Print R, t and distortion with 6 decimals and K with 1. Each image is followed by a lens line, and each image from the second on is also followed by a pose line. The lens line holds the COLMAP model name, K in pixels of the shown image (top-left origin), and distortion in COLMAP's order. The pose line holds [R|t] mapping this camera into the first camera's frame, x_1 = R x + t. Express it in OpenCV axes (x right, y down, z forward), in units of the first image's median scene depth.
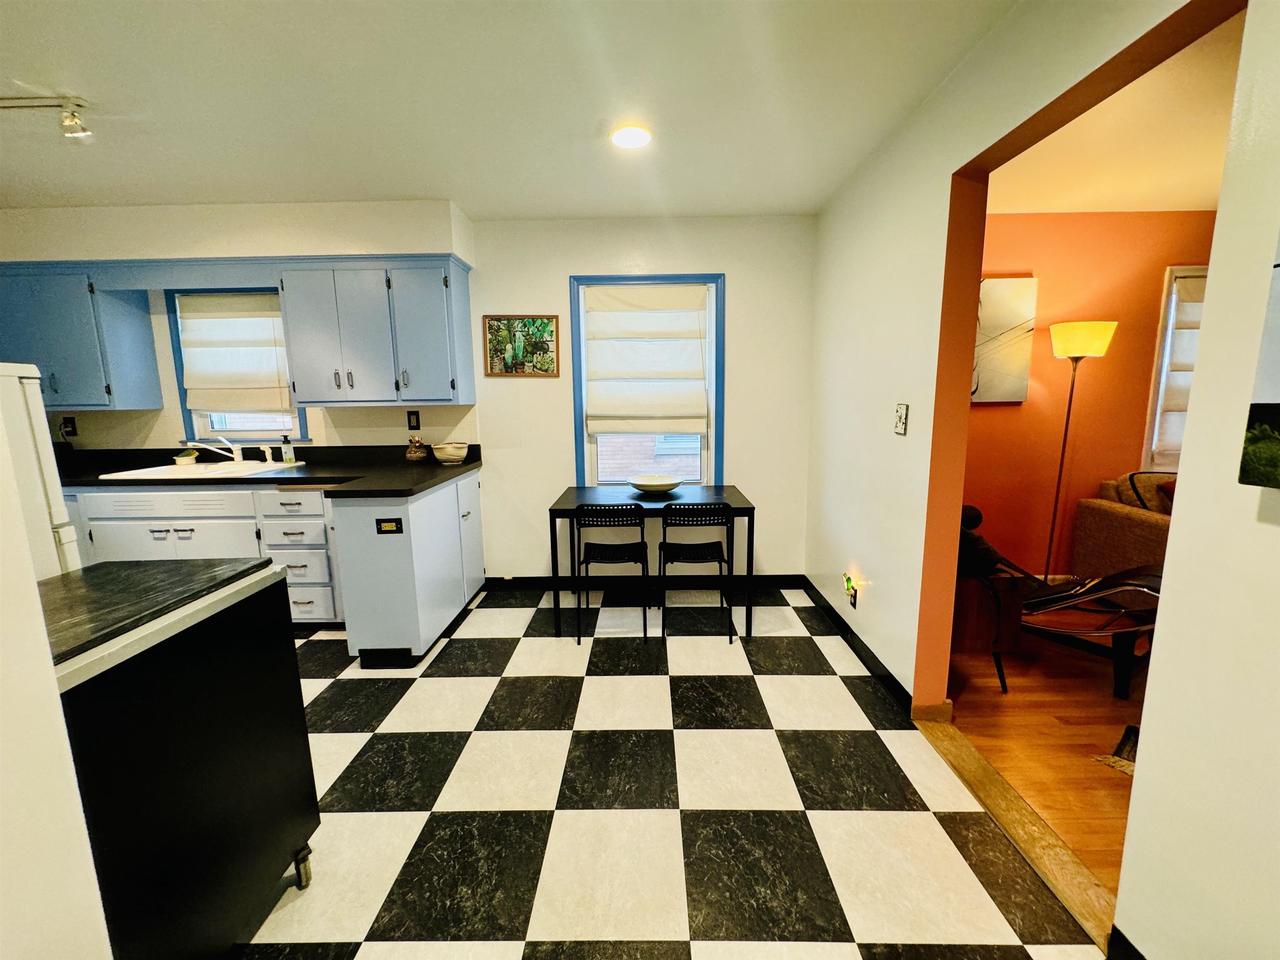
lens RADIAL K [[511.3, 0, 642.3], [0, 511.3, 479.2], [0, 0, 1]] dist [-0.001768, -0.000154]
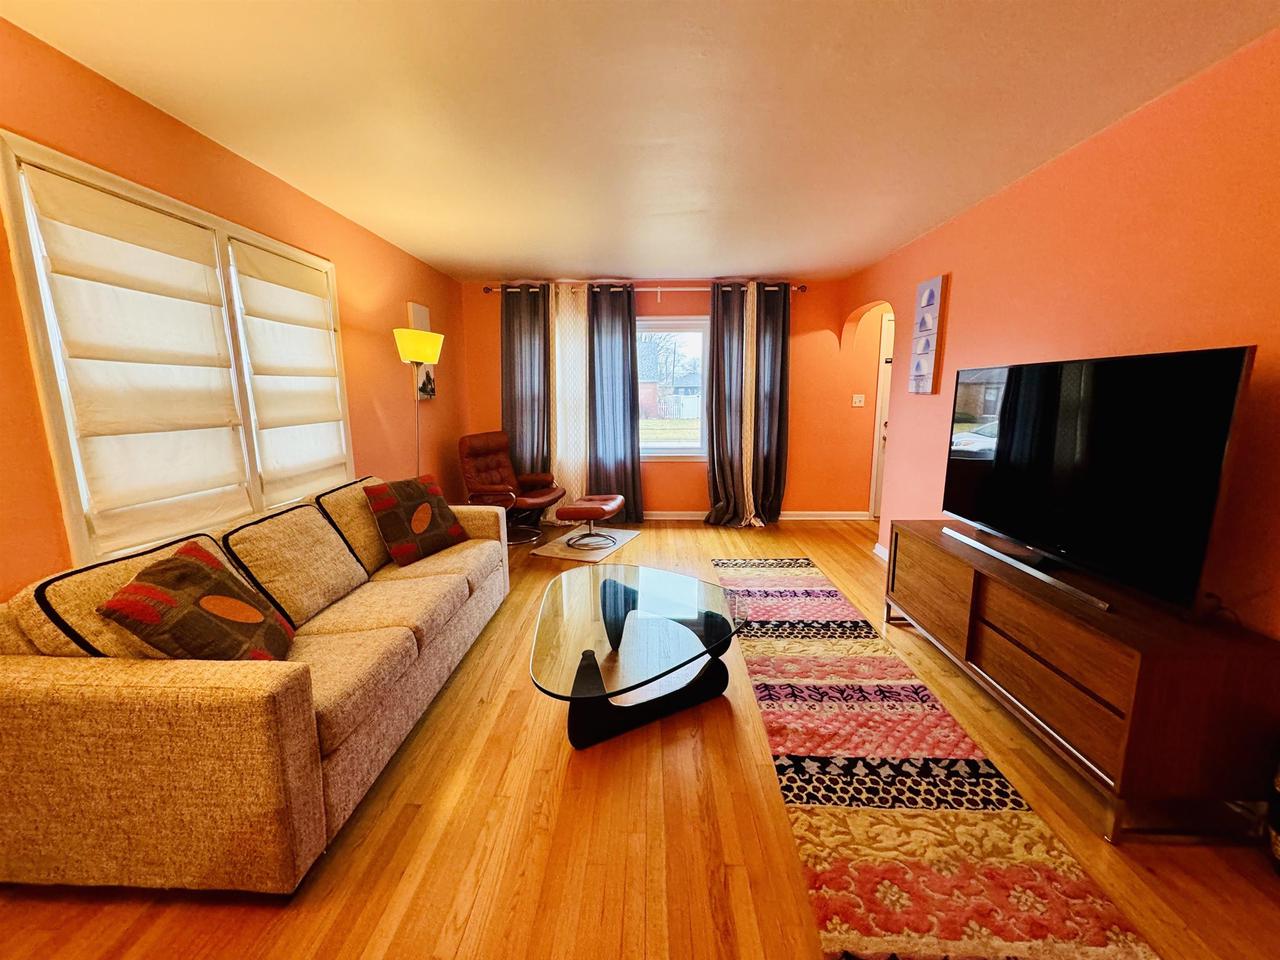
lens RADIAL K [[511.3, 0, 641.1], [0, 511.3, 479.2], [0, 0, 1]] dist [-0.001768, -0.000154]
pose [[0.013507, -0.153738, 0.988019, 0.527397], [0.159134, 0.975846, 0.149669, -0.079384], [-0.987165, 0.155206, 0.037646, 0.443052]]
